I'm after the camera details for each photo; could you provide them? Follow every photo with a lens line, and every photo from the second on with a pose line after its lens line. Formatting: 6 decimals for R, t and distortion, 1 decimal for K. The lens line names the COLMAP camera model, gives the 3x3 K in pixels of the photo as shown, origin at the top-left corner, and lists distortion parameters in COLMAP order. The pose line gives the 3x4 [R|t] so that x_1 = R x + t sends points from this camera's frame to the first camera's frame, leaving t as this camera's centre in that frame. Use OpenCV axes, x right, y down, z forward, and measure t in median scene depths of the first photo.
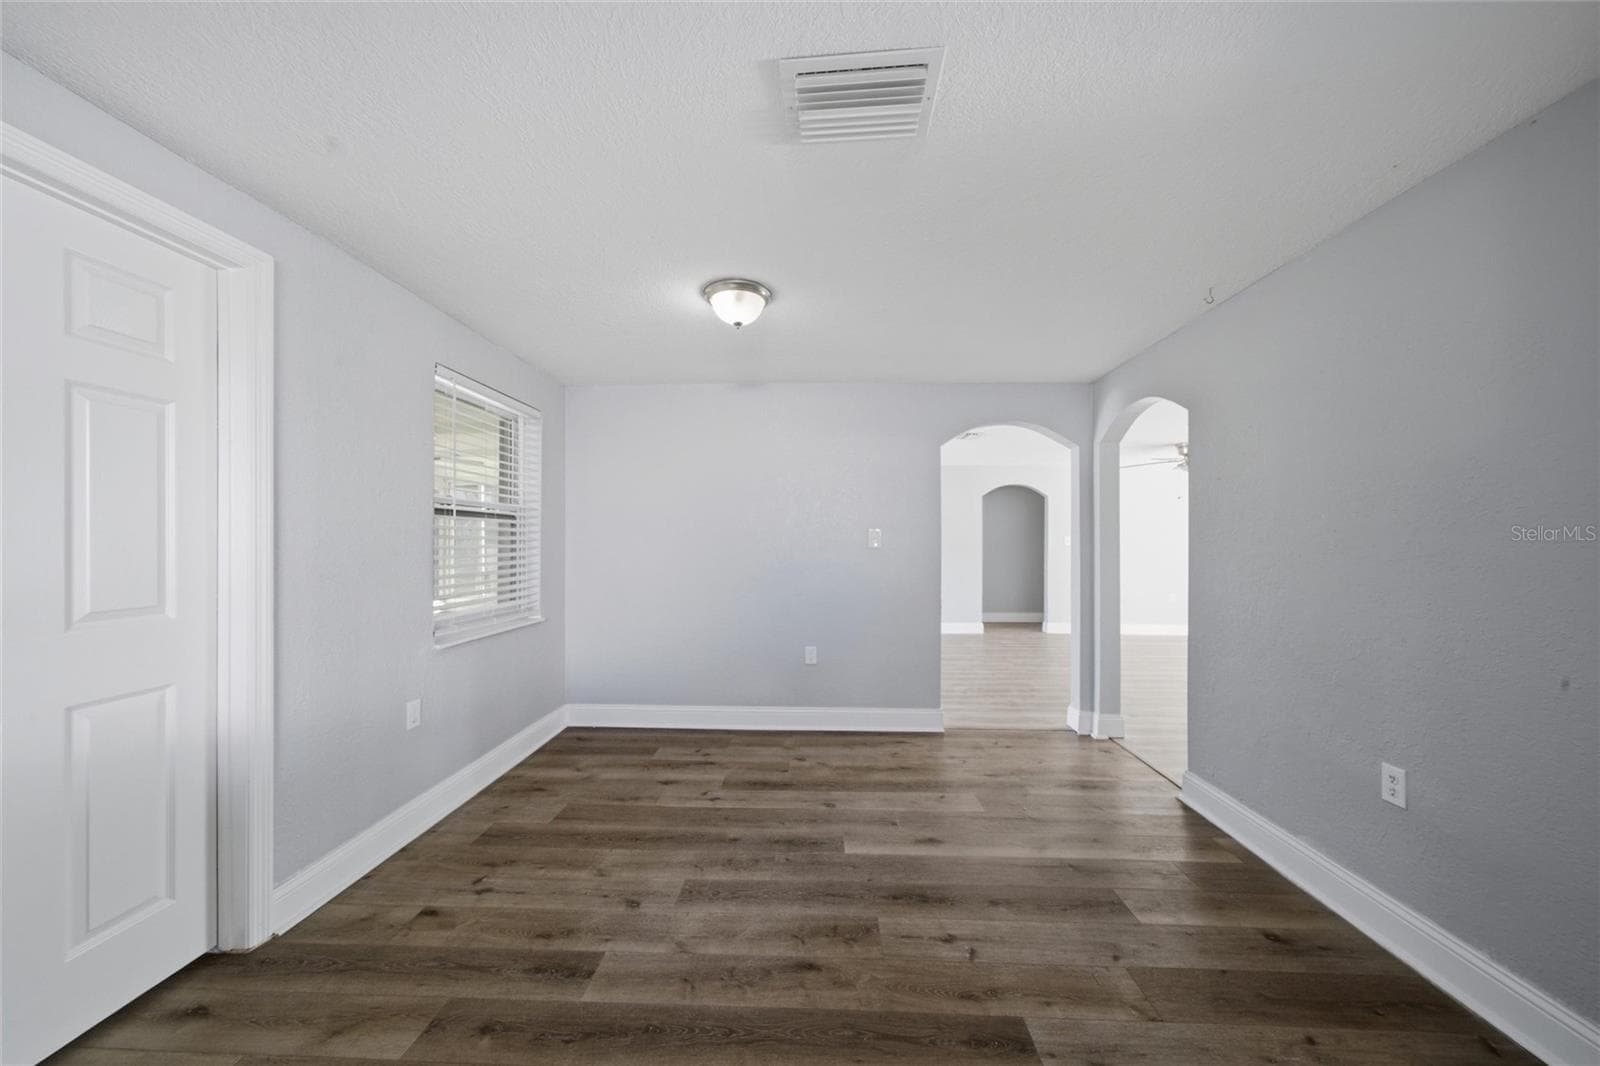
lens RADIAL K [[556.6, 0, 796.0], [0, 556.6, 540.4], [0, 0, 1]] dist [-0.008954, 0.002411]
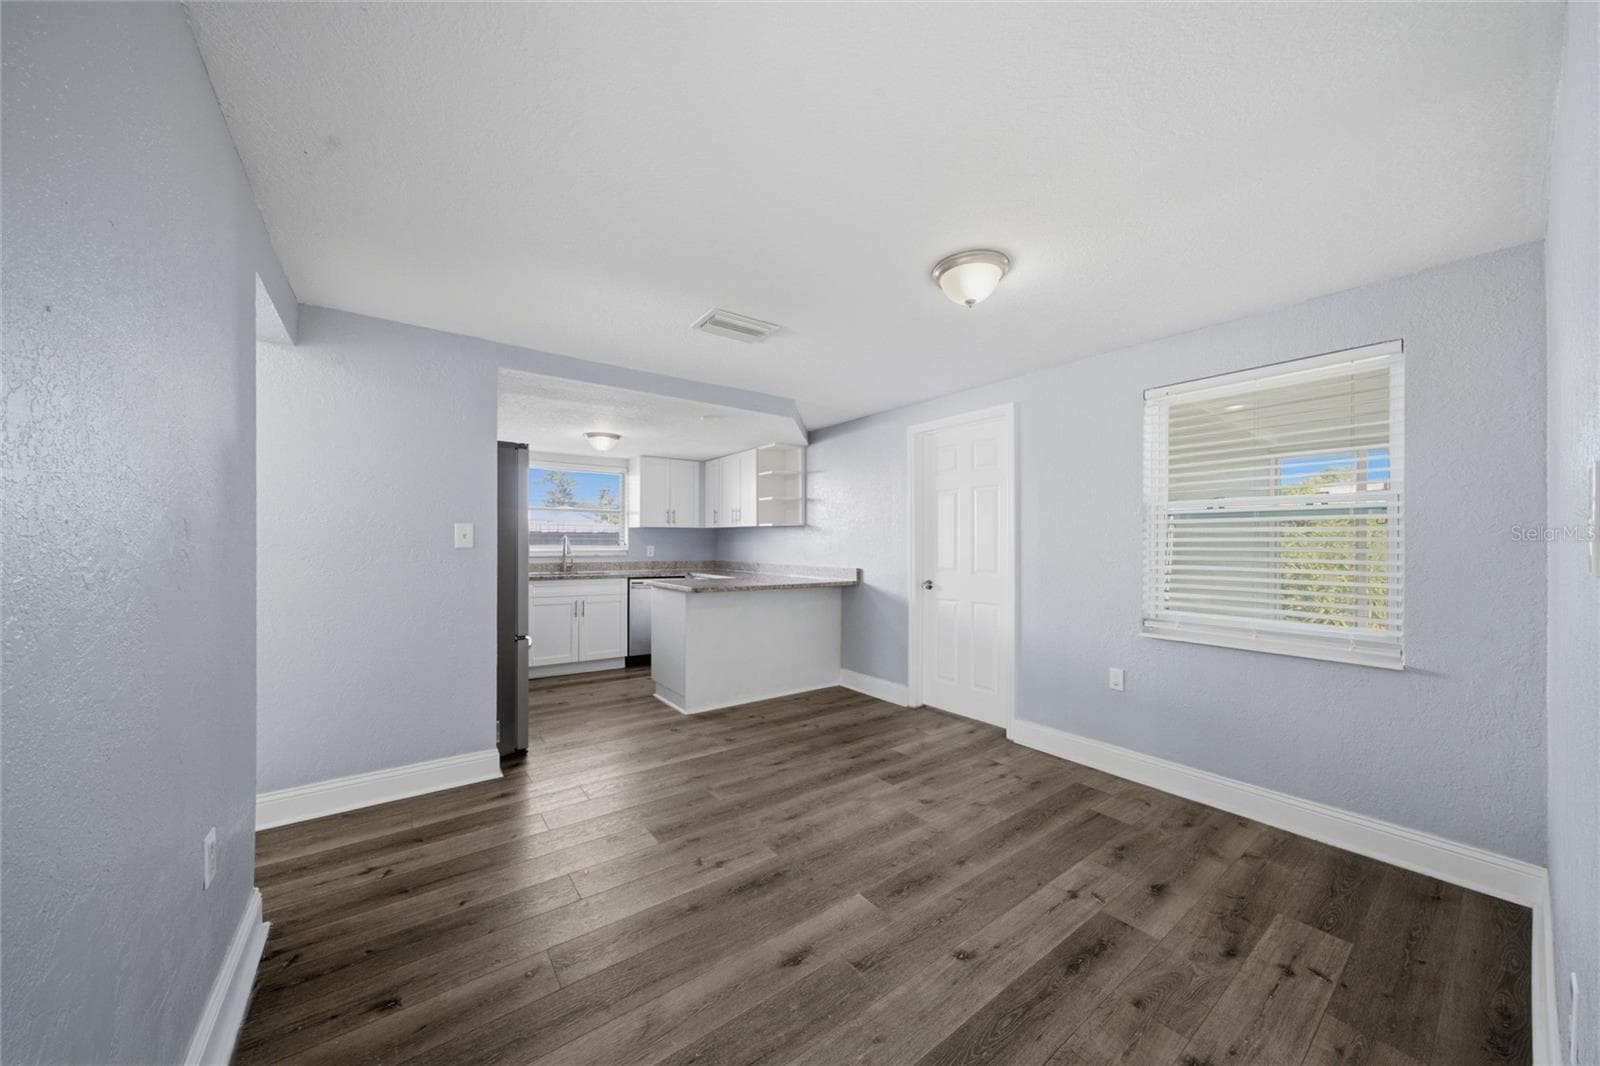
lens RADIAL K [[556.6, 0, 803.3], [0, 556.6, 544.2], [0, 0, 1]] dist [-0.008954, 0.002411]
pose [[-0.775032, -0.002811, -0.631916, 0.766917], [-0.004197, 0.999991, 0.000699, 0.005350], [0.631908, 0.003194, -0.775037, 1.738887]]
